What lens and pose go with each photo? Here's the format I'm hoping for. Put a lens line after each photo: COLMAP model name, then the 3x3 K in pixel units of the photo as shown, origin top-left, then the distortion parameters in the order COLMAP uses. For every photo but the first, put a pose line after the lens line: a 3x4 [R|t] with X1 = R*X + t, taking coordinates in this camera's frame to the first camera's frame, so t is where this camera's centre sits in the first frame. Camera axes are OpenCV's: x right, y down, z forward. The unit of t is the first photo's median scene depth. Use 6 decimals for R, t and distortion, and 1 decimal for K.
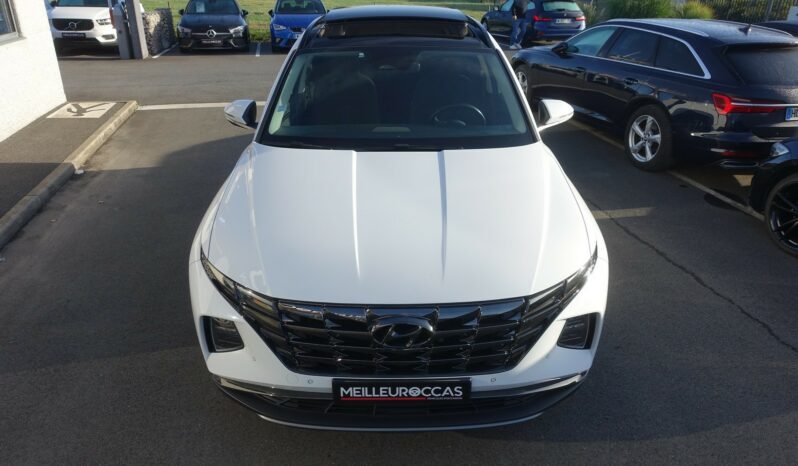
lens RADIAL K [[552.7, 0, 396.0], [0, 552.7, 233.9], [0, 0, 1]] dist [-0.003622, 0.003174]
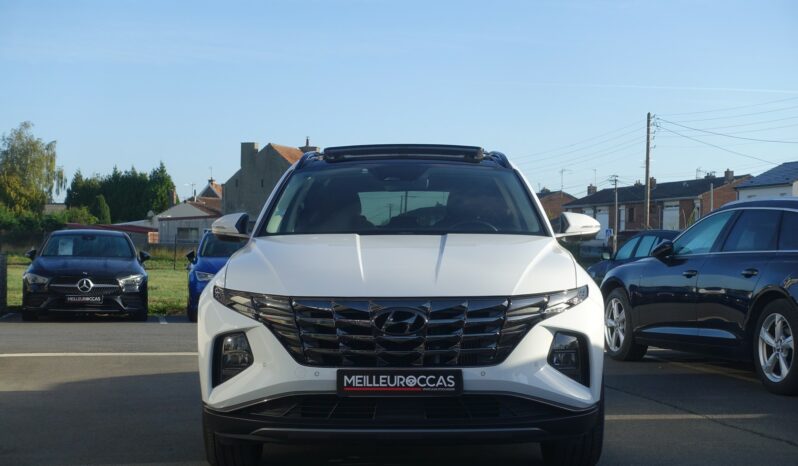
lens RADIAL K [[1318.2, 0, 398.5], [0, 1318.2, 232.9], [0, 0, 1]] dist [-0.031946, 0.000000]
pose [[0.999761, -0.001636, -0.021804, 0.044287], [-0.007969, 0.901357, -0.433003, 0.773776], [0.020362, 0.433073, 0.901129, -1.003443]]
